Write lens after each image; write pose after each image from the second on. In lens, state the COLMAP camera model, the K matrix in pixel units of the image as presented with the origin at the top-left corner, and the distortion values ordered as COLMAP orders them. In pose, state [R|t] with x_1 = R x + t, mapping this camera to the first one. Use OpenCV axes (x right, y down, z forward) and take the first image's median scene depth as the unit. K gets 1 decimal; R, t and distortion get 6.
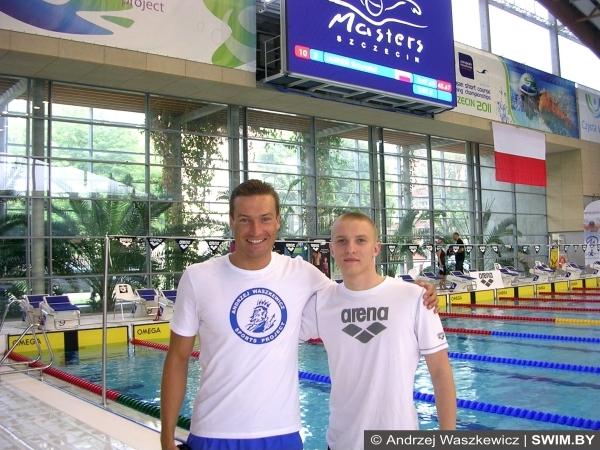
lens RADIAL K [[660.6, 0, 297.5], [0, 660.6, 224.5], [0, 0, 1]] dist [-0.171239, 0.000000]
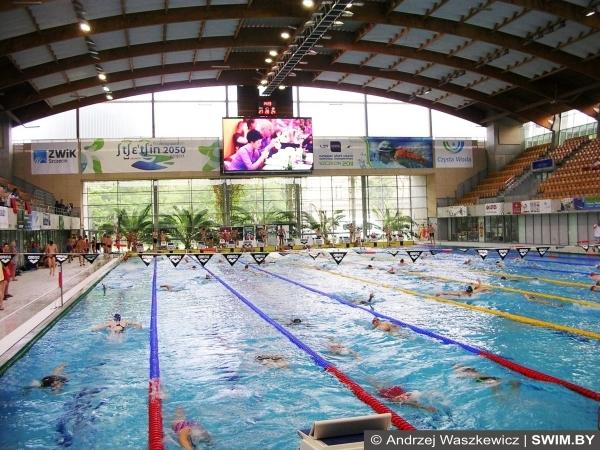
lens RADIAL K [[660.6, 0, 301.6], [0, 660.6, 220.8], [0, 0, 1]] dist [-0.171239, 0.000000]
pose [[0.888268, -0.003137, -0.459316, 1.099186], [0.029806, 0.998263, 0.050824, -0.100771], [0.458358, -0.058835, 0.886818, -0.996862]]
